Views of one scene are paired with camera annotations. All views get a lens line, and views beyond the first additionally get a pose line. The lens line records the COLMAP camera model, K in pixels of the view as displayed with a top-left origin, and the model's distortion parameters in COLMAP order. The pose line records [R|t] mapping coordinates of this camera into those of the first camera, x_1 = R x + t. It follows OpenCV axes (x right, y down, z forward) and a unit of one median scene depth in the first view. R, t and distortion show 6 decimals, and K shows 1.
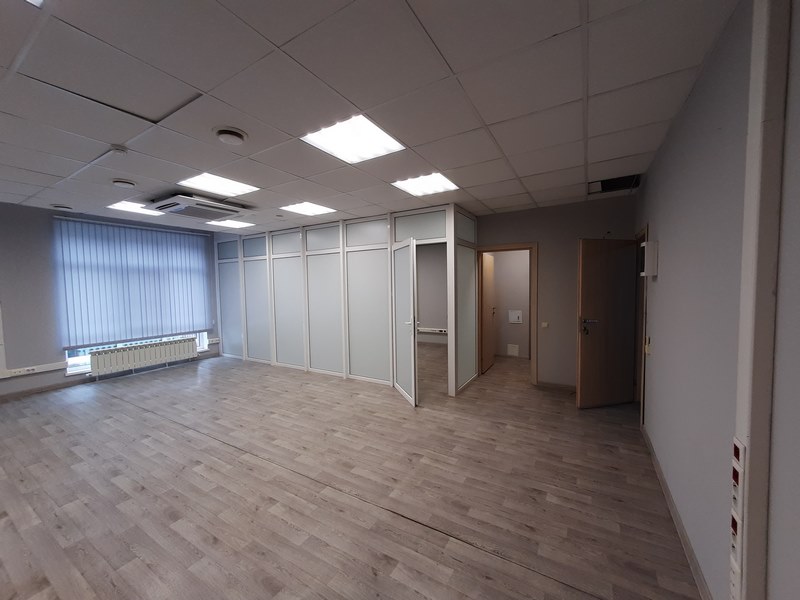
lens RADIAL K [[314.6, 0, 404.6], [0, 314.6, 302.8], [0, 0, 1]] dist [-0.001807, -0.000635]
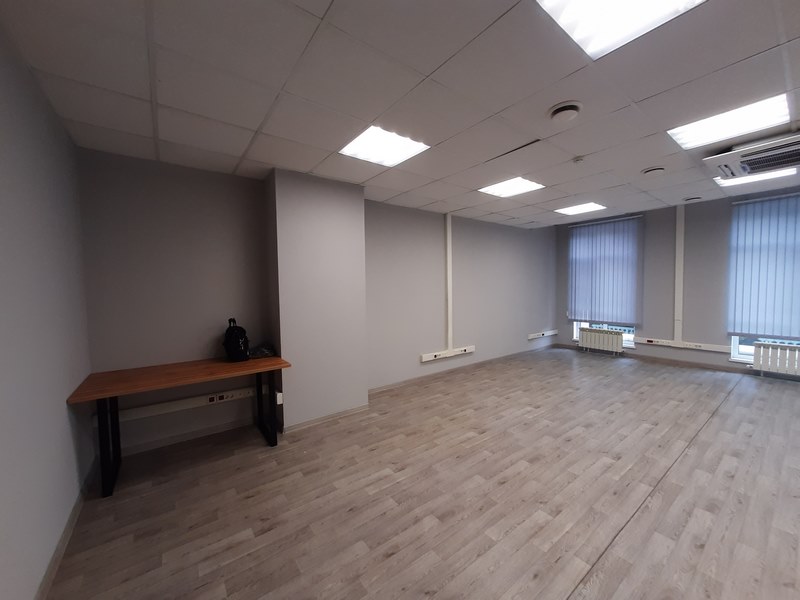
lens RADIAL K [[314.6, 0, 408.7], [0, 314.6, 301.4], [0, 0, 1]] dist [-0.001807, -0.000635]
pose [[-0.377998, 0.067729, -0.923326, 0.332527], [-0.027745, 0.996044, 0.084421, -0.019302], [0.925391, 0.057529, -0.374623, 0.588452]]
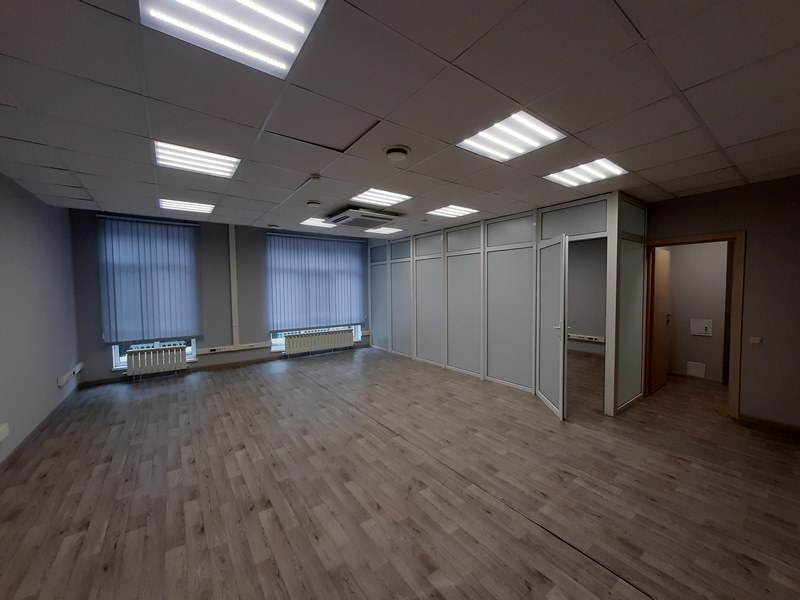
lens RADIAL K [[314.6, 0, 407.1], [0, 314.6, 304.3], [0, 0, 1]] dist [-0.001807, -0.000635]
pose [[0.921350, 0.029312, -0.387628, -0.043578], [-0.027377, 0.999570, 0.010515, -0.001935], [0.387769, 0.000924, 0.921756, -0.014240]]
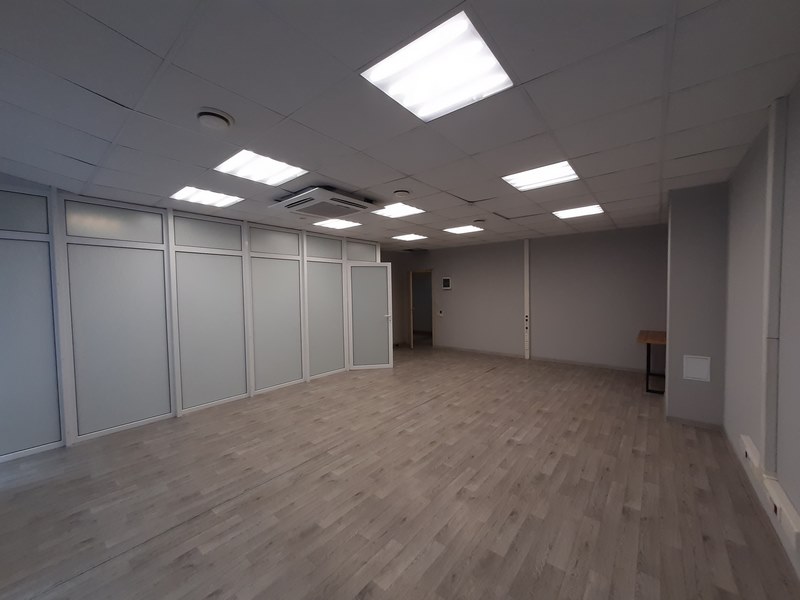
lens RADIAL K [[314.6, 0, 408.4], [0, 314.6, 302.3], [0, 0, 1]] dist [-0.001807, -0.000635]
pose [[0.144329, -0.022115, 0.989283, -1.725305], [0.069408, 0.997514, 0.012172, -0.017414], [-0.987093, 0.066907, 0.145505, 0.743131]]
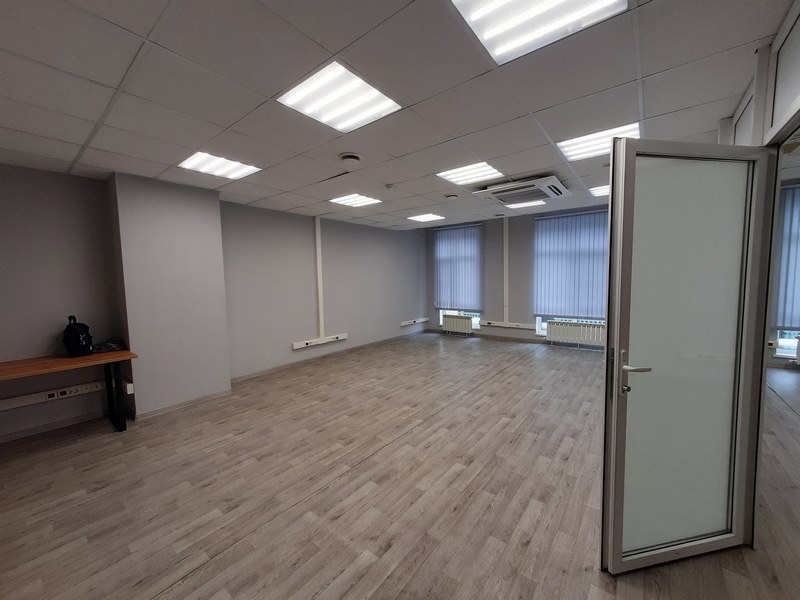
lens RADIAL K [[314.6, 0, 410.2], [0, 314.6, 301.6], [0, 0, 1]] dist [-0.001807, -0.000635]
pose [[-0.127640, 0.096964, -0.987069, 0.478274], [-0.032623, 0.994261, 0.101889, -0.048735], [0.991284, 0.045207, -0.123744, 0.888930]]
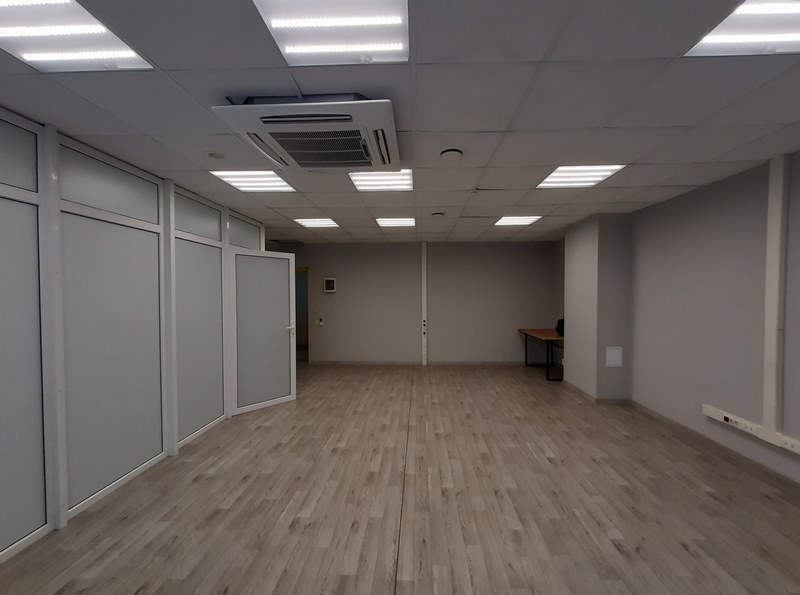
lens RADIAL K [[314.6, 0, 410.4], [0, 314.6, 302.7], [0, 0, 1]] dist [-0.001807, -0.000635]
pose [[-0.479975, -0.006389, 0.877259, -1.335342], [0.060824, 0.997325, 0.040542, -0.052597], [-0.875171, 0.072817, -0.478302, 1.299677]]
